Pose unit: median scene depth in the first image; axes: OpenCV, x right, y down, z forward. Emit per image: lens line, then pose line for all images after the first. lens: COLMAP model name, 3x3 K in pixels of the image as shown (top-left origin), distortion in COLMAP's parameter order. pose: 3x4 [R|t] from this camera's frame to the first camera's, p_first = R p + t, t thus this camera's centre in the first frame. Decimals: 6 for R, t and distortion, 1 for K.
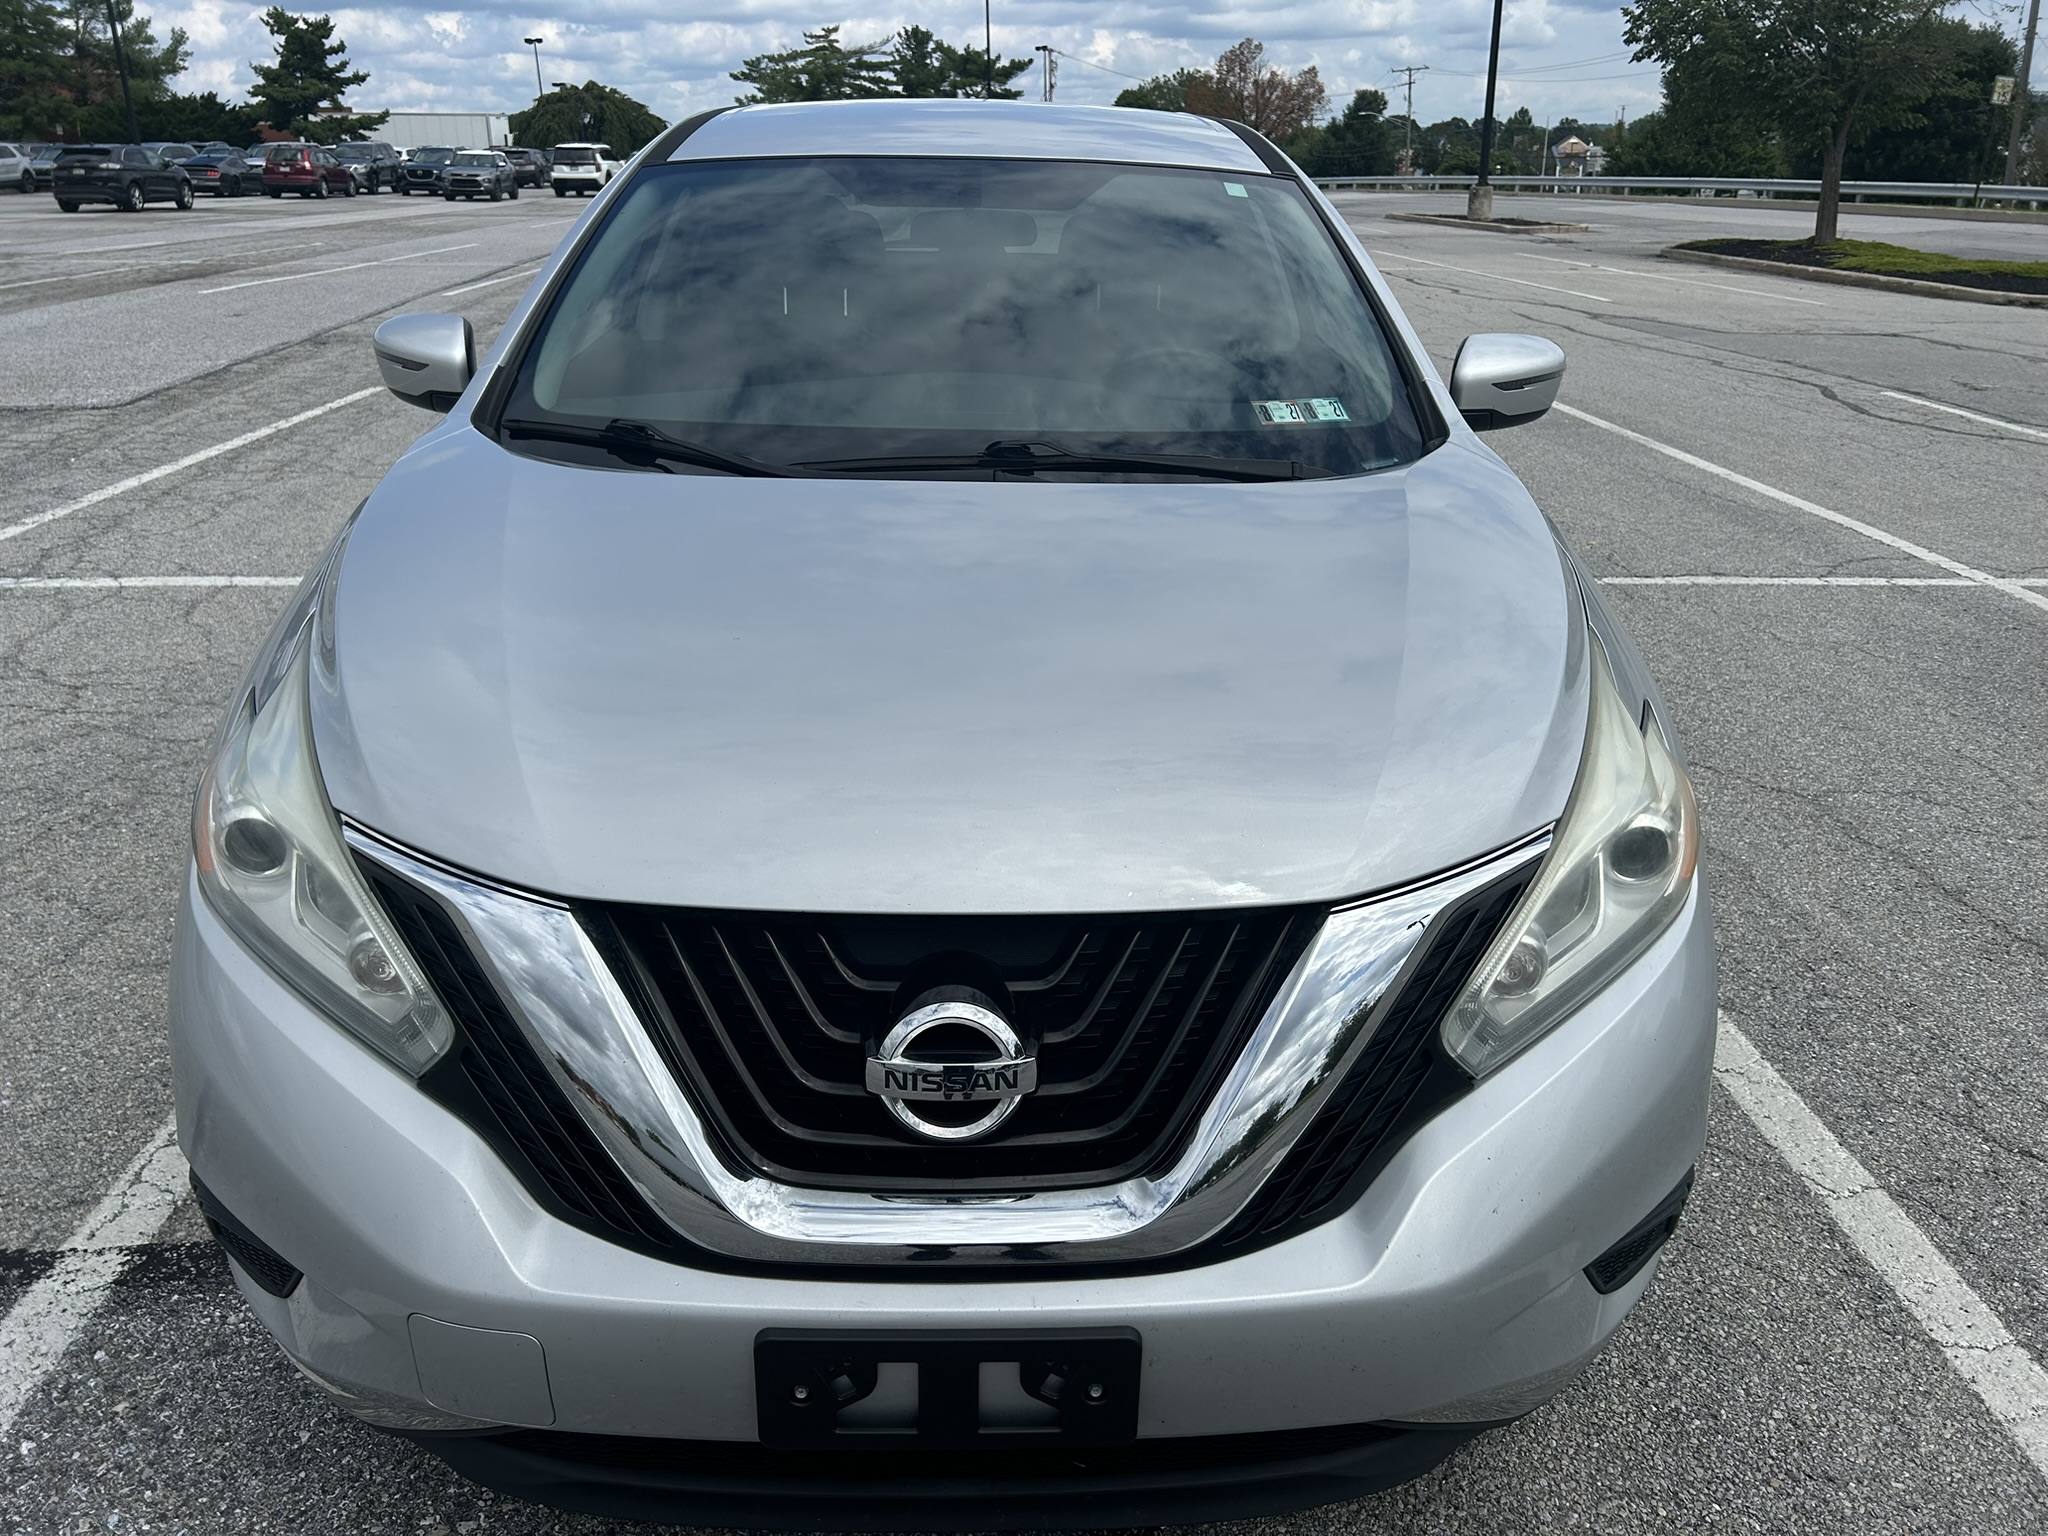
lens RADIAL K [[1536.6, 0, 1021.3], [0, 1536.6, 769.4], [0, 0, 1]] dist [0.003813, -0.002598]
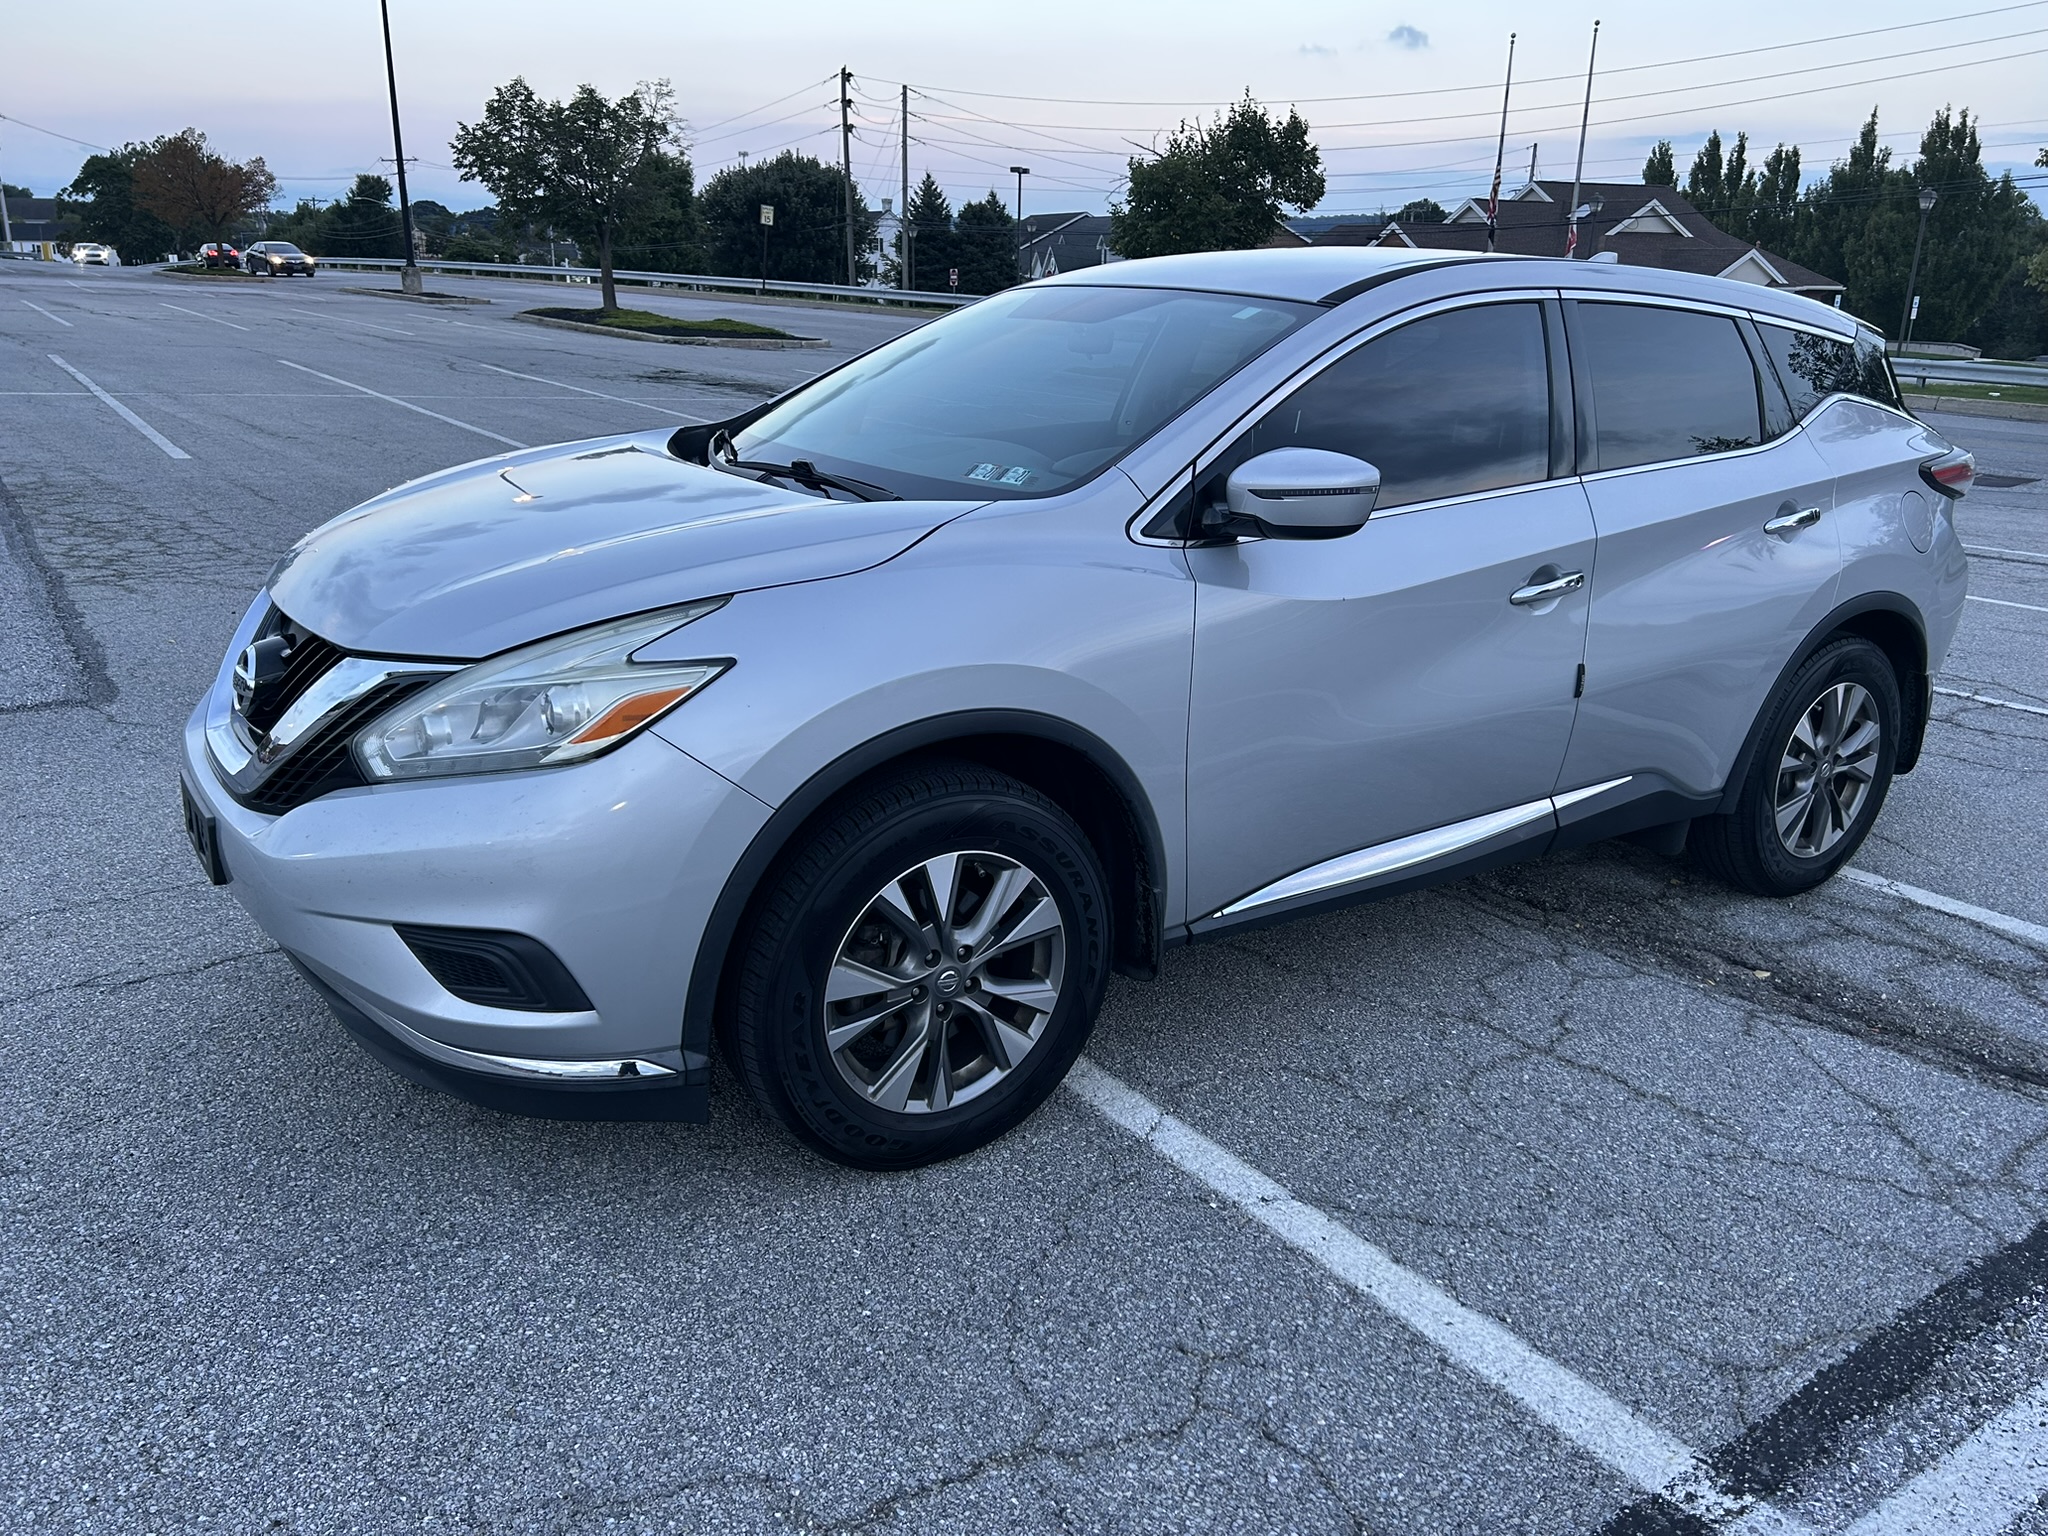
lens RADIAL K [[1536.6, 0, 1019.9], [0, 1536.6, 772.2], [0, 0, 1]] dist [0.003813, -0.002598]
pose [[0.841126, -0.132211, 0.524431, 0.014181], [0.158430, 0.987357, -0.005187, 0.131101], [-0.517114, 0.087449, 0.851437, -0.335622]]
